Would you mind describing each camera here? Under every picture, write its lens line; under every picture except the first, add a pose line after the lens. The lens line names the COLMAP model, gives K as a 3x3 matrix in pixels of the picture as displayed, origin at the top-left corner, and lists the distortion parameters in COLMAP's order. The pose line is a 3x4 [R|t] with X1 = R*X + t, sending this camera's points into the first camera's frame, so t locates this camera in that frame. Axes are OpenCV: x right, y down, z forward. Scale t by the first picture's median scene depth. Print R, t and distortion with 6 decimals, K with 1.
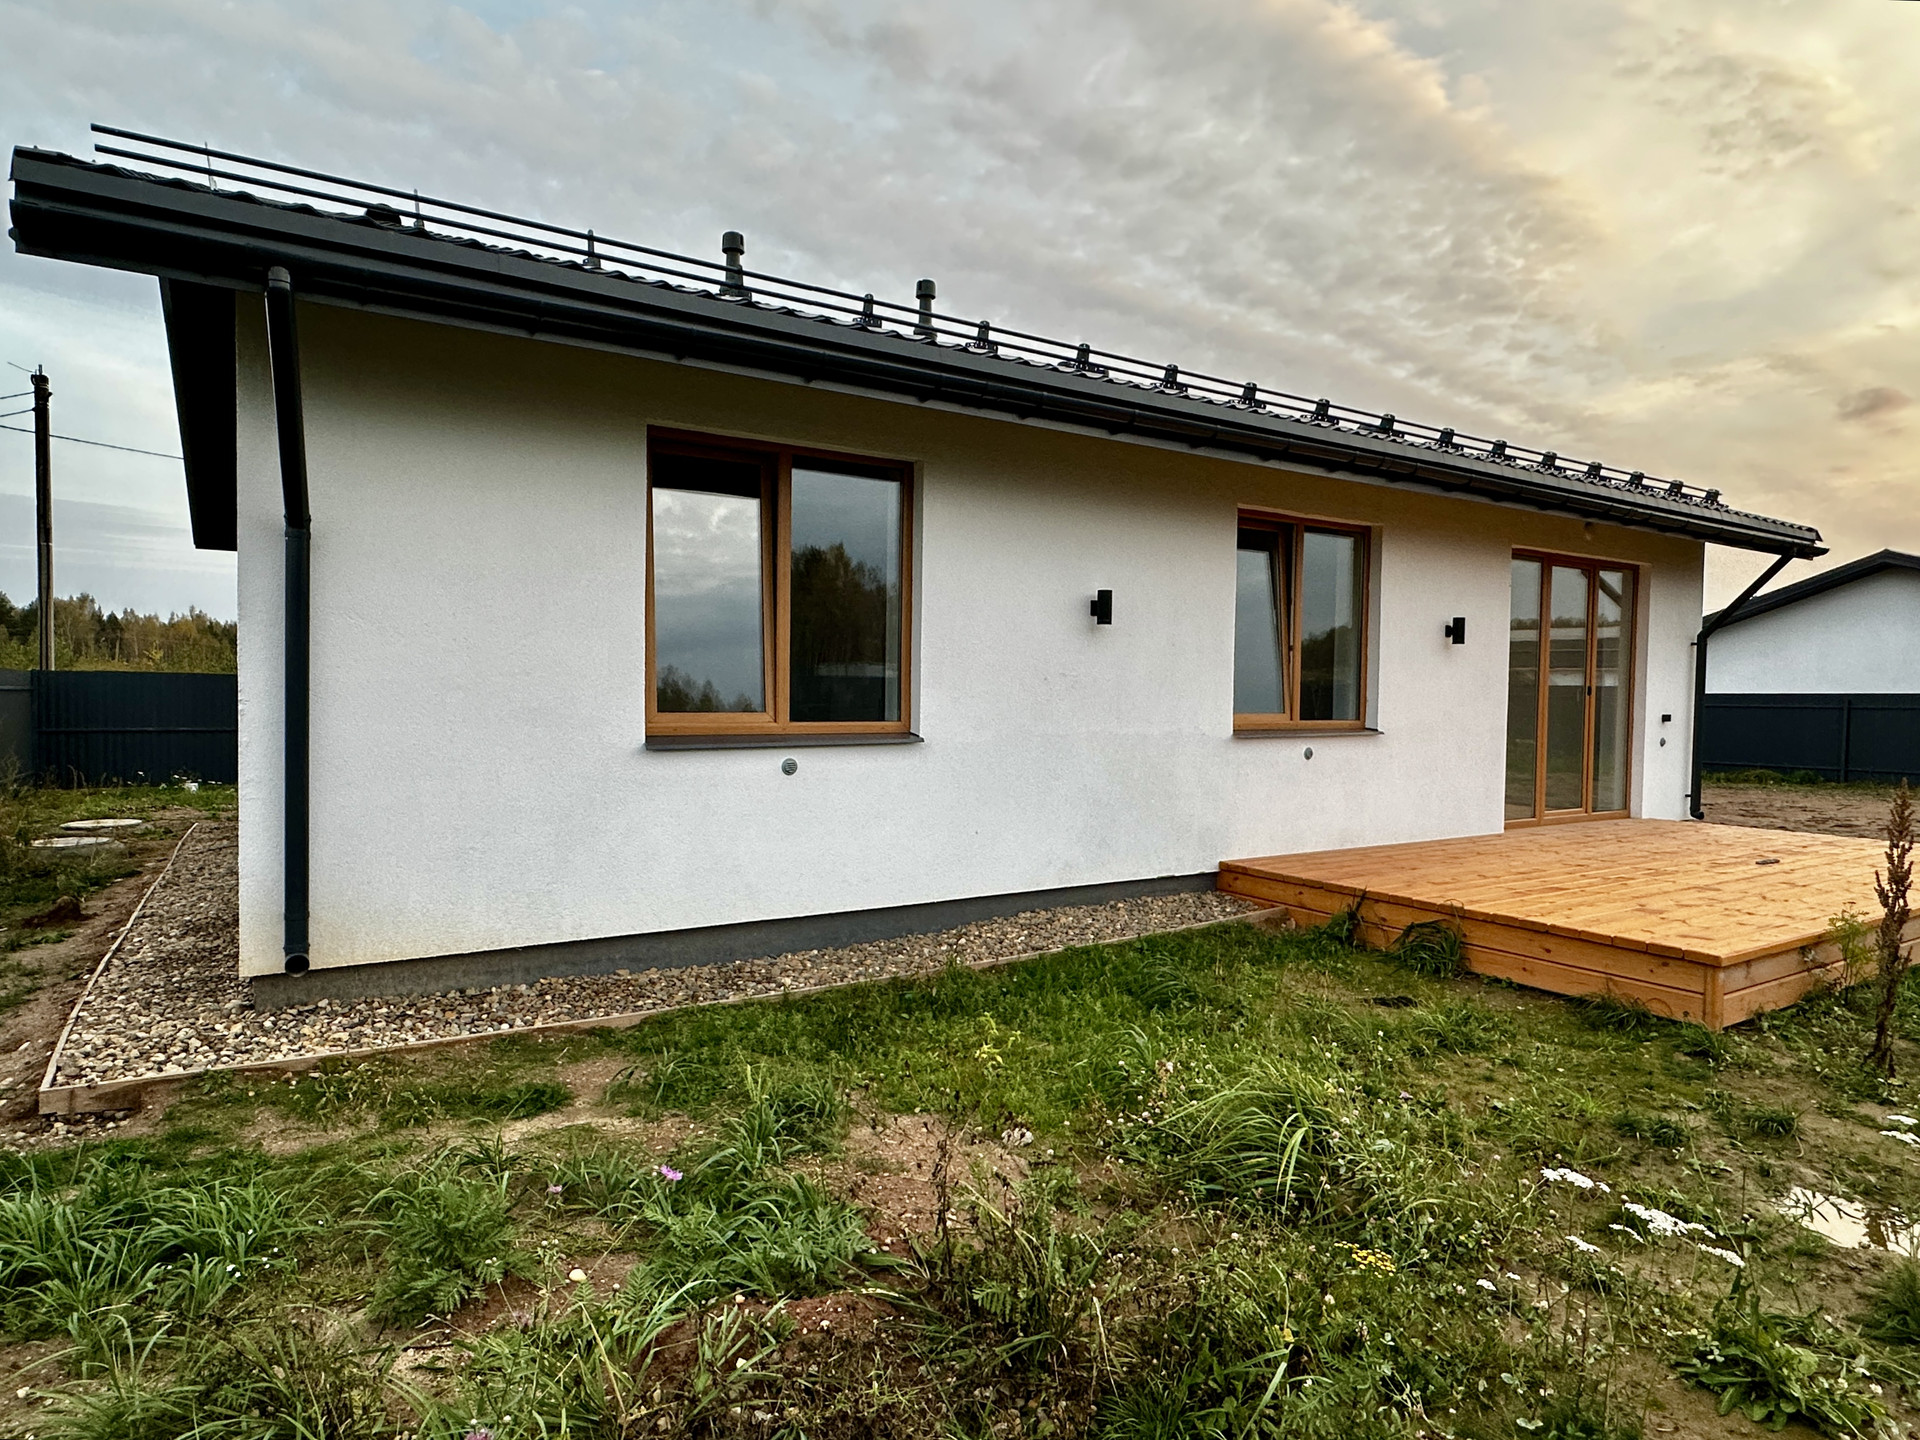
lens RADIAL K [[1119.6, 0, 964.0], [0, 1119.6, 678.8], [0, 0, 1]] dist [-0.005090, 0.001830]
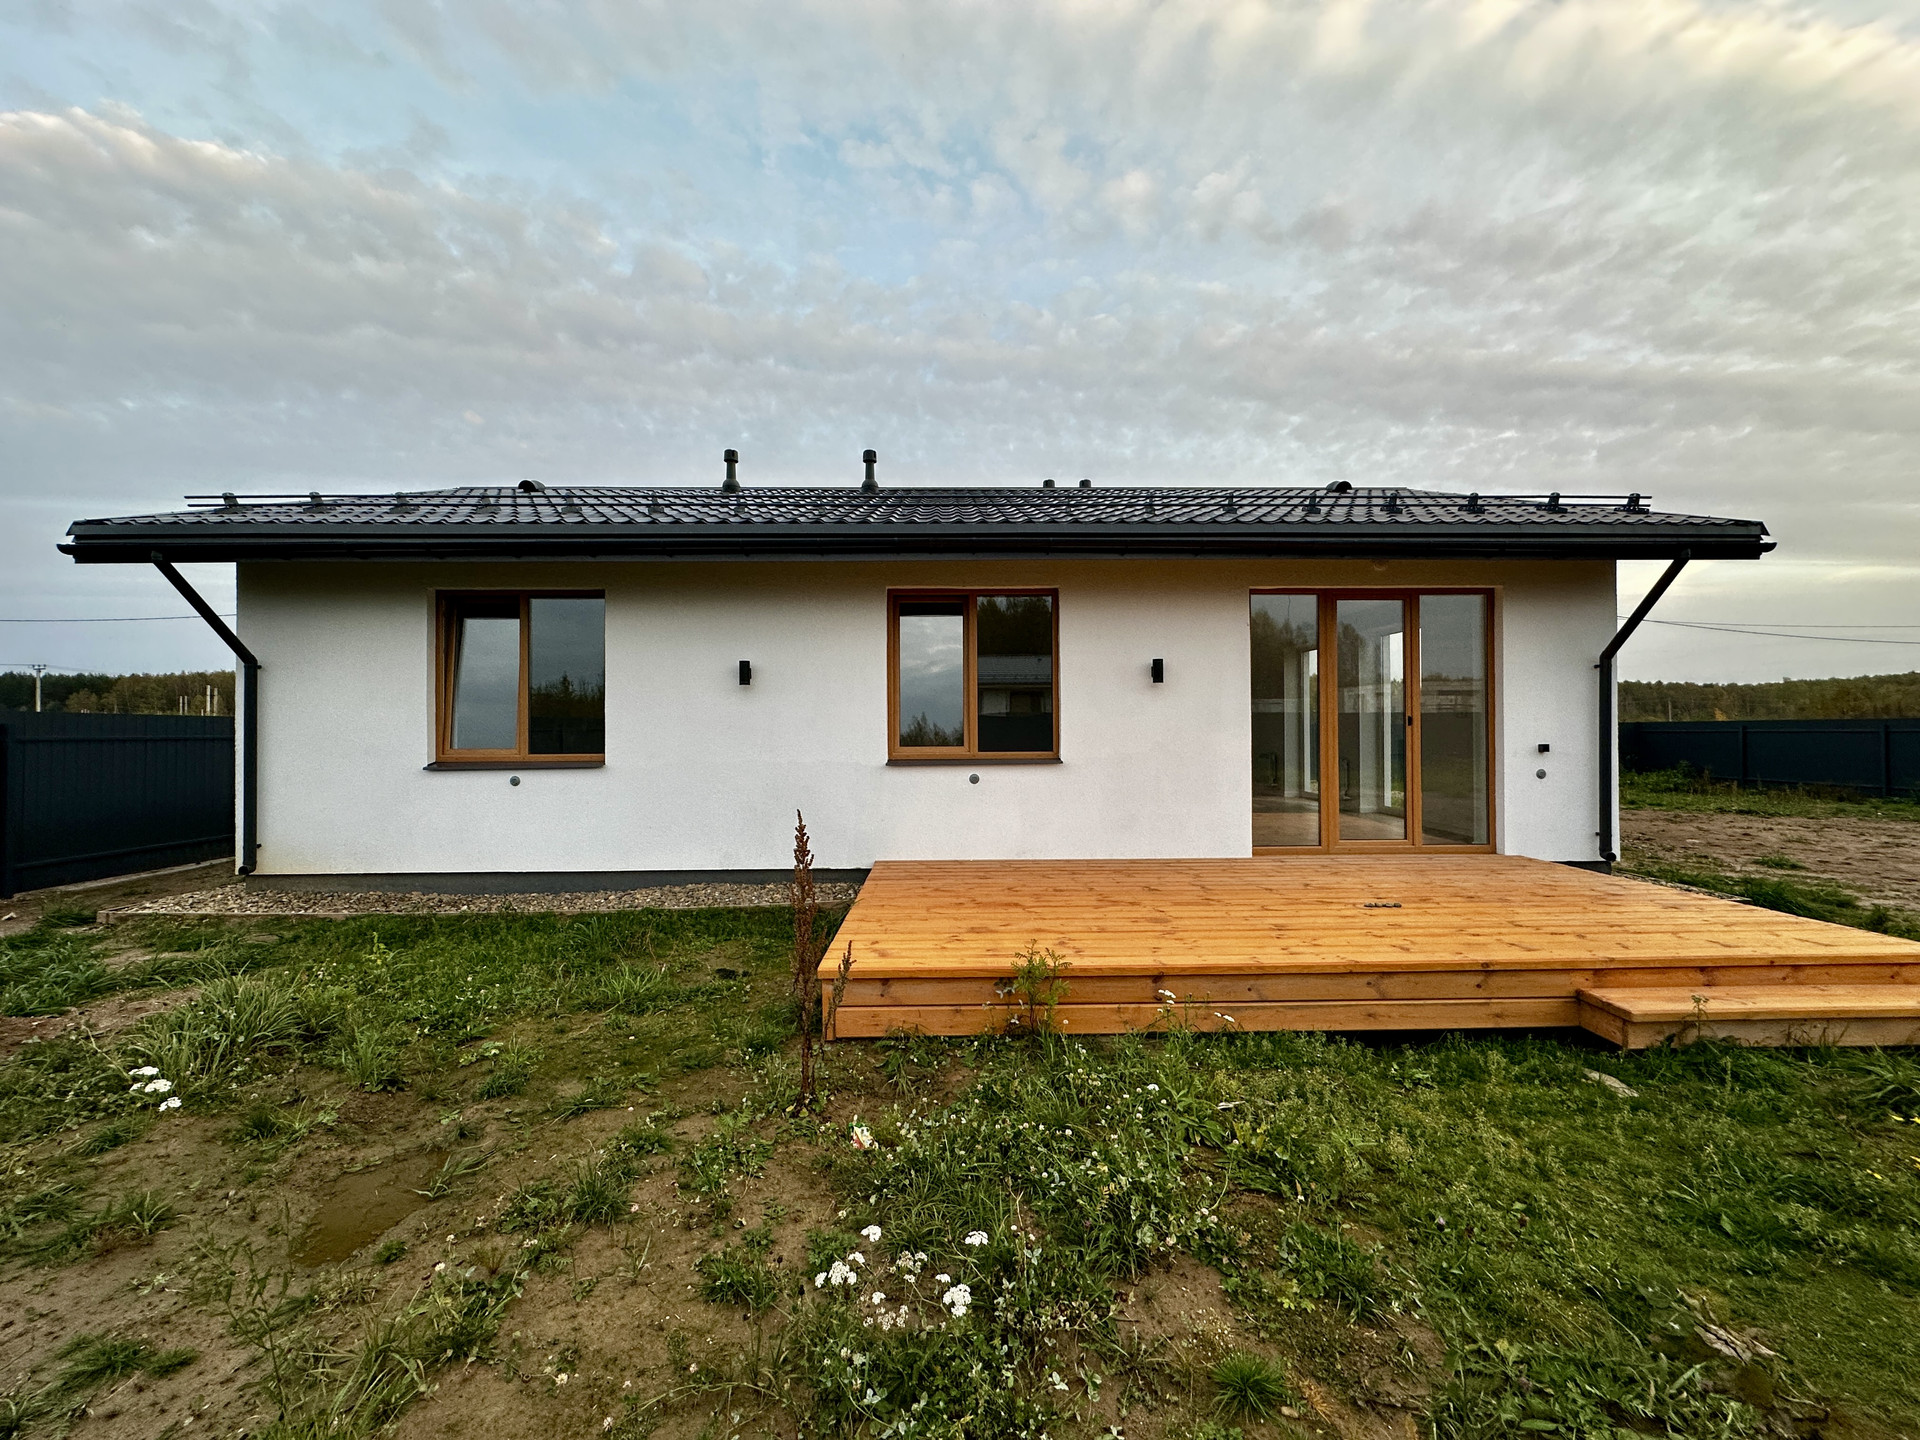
lens RADIAL K [[762.4, 0, 960.4], [0, 762.4, 723.4], [0, 0, 1]] dist [-0.000815, 0.000312]
pose [[0.851087, -0.016054, -0.524779, 0.546450], [0.021656, 0.999755, 0.004538, 0.000459], [0.524578, -0.015227, 0.851226, 0.198256]]
